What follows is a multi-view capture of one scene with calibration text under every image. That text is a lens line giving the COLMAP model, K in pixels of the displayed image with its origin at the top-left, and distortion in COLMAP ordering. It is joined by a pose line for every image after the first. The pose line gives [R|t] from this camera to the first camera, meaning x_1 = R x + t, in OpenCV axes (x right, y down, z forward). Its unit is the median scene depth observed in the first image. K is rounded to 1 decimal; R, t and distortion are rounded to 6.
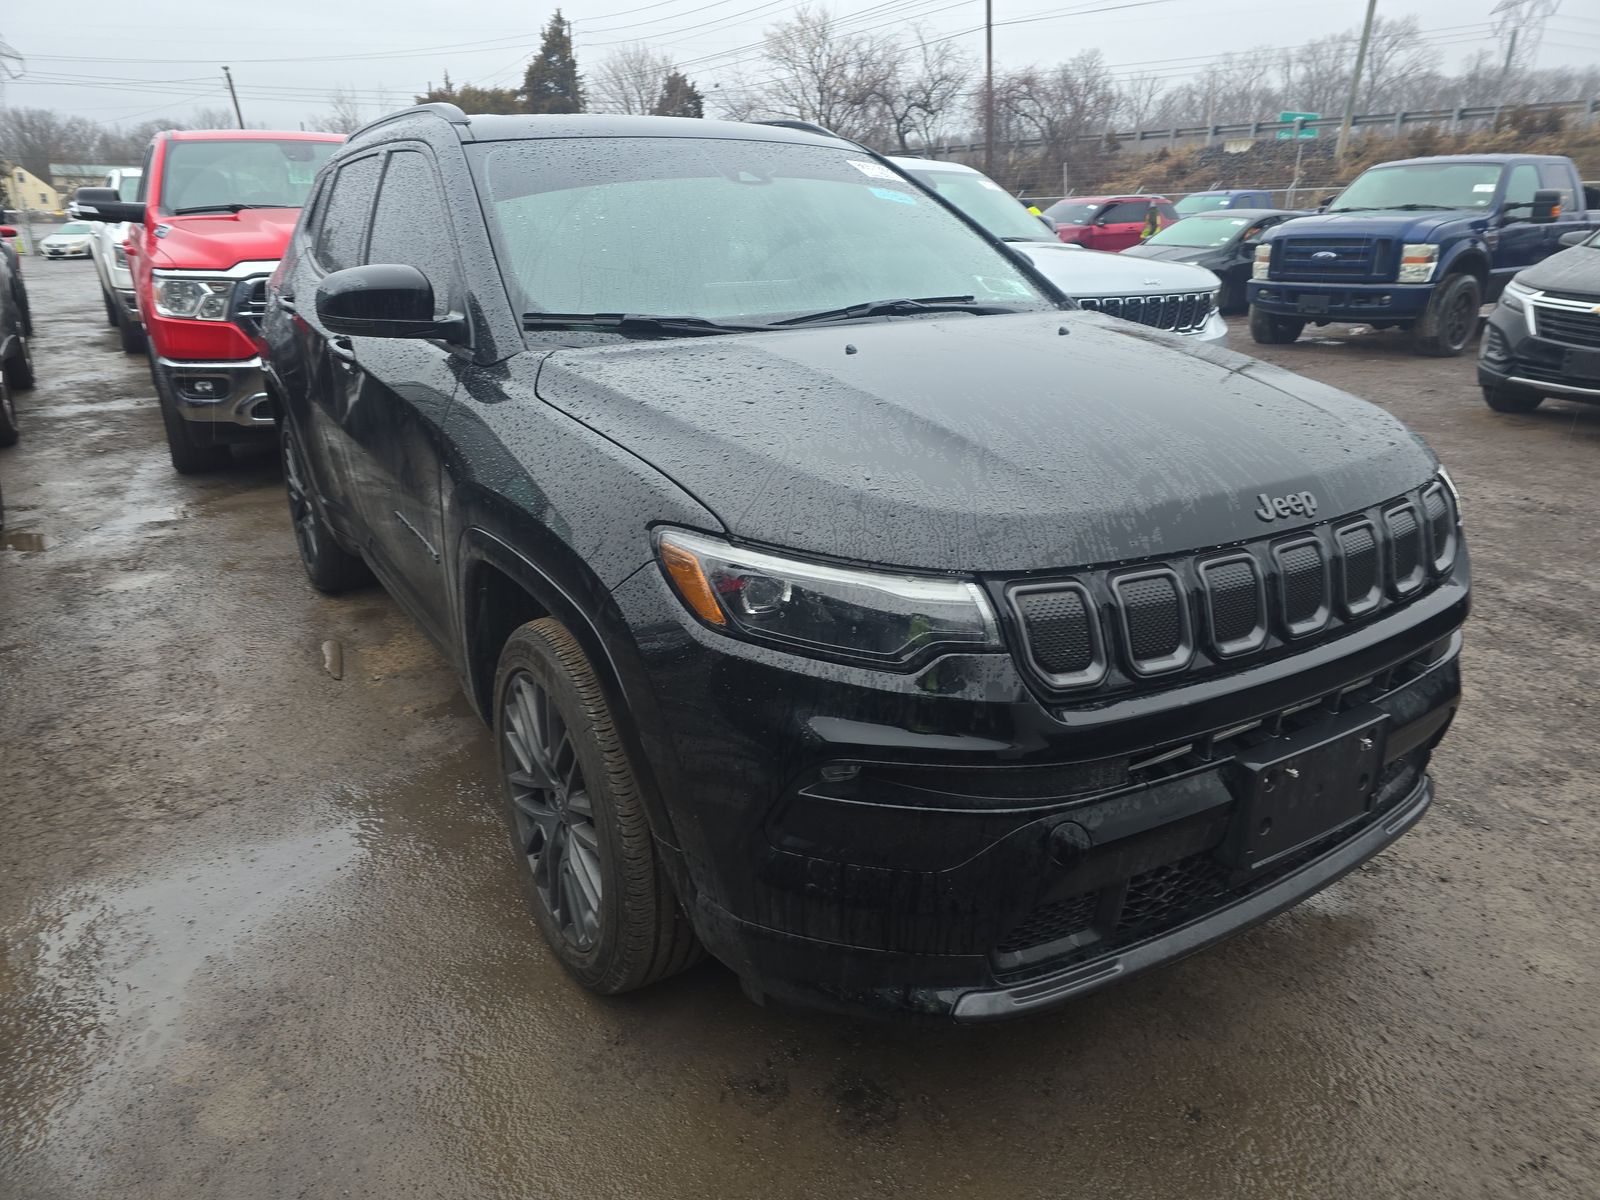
lens RADIAL K [[1064.0, 0, 787.1], [0, 1064.0, 595.9], [0, 0, 1]] dist [0.069288, -0.054483]
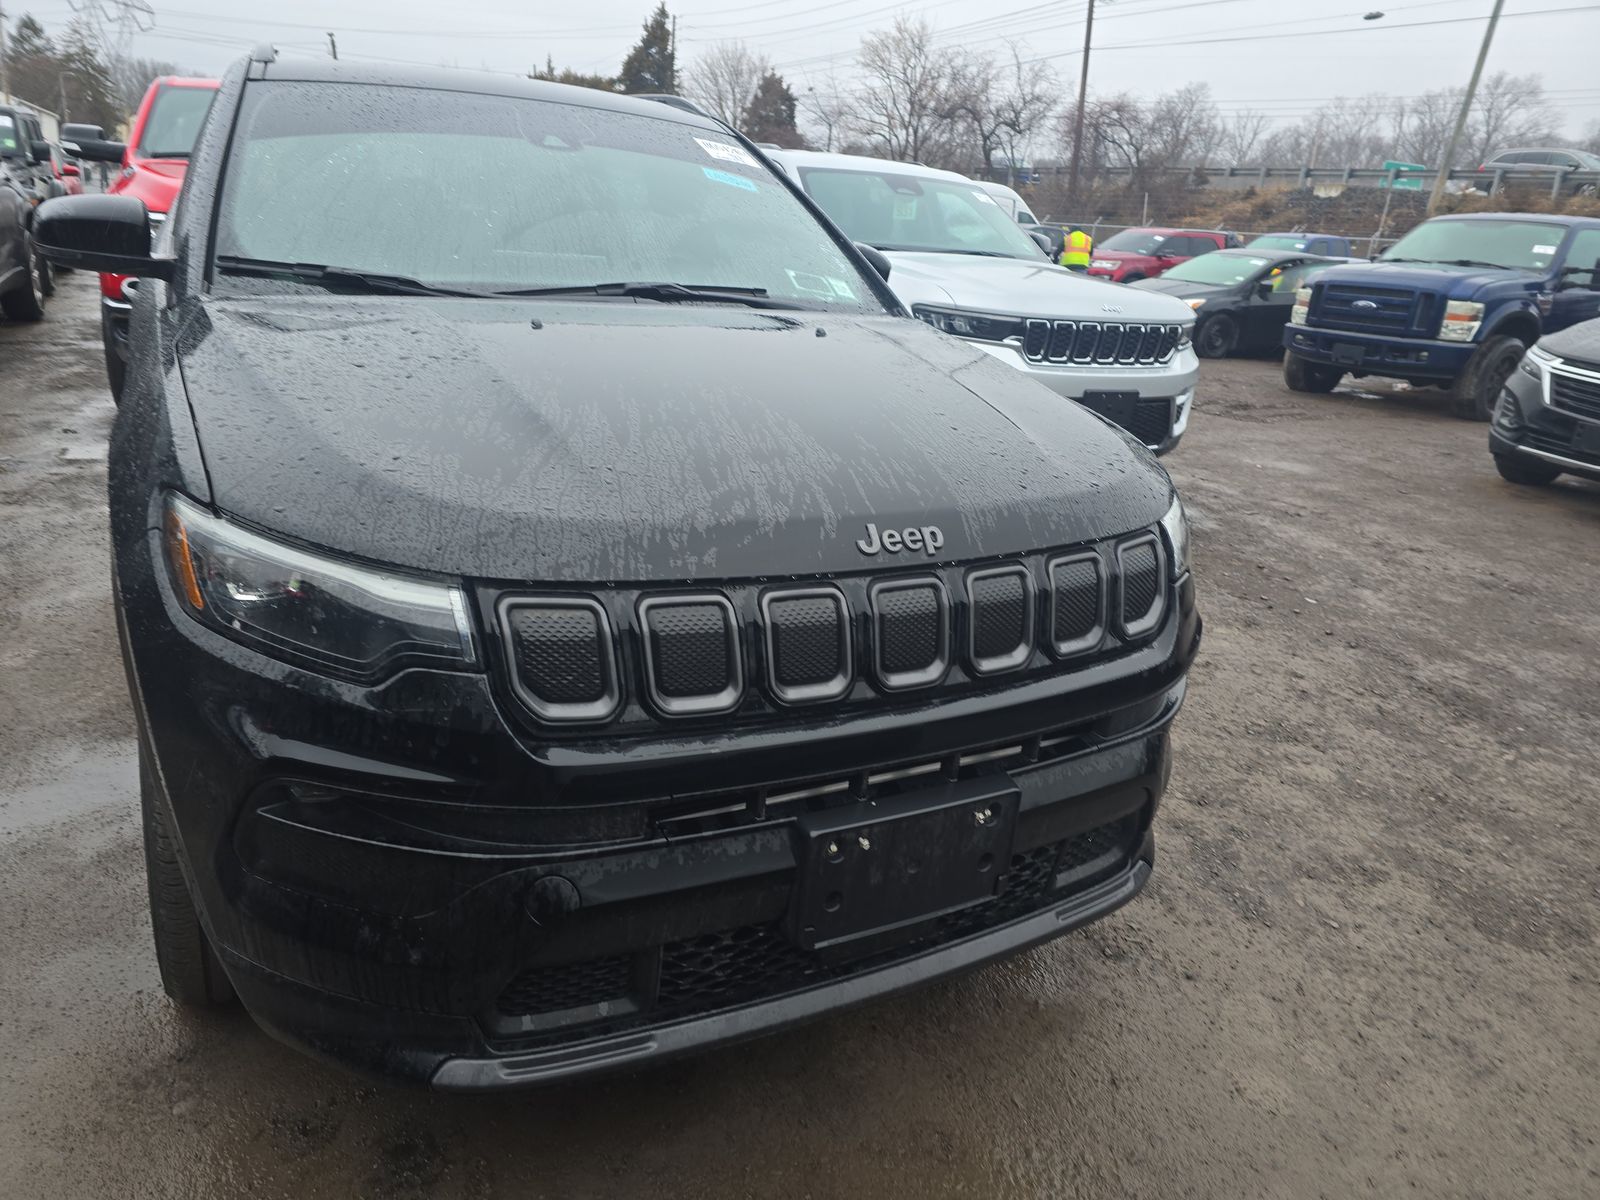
lens RADIAL K [[1055.1, 0, 800.0], [0, 1055.1, 600.0], [0, 0, 1]] dist [0.065733, -0.050674]
pose [[0.993689, 0.100853, -0.049098, 0.130923], [-0.100860, 0.994898, 0.002345, -0.008729], [0.049084, 0.002622, 0.998791, 0.041983]]
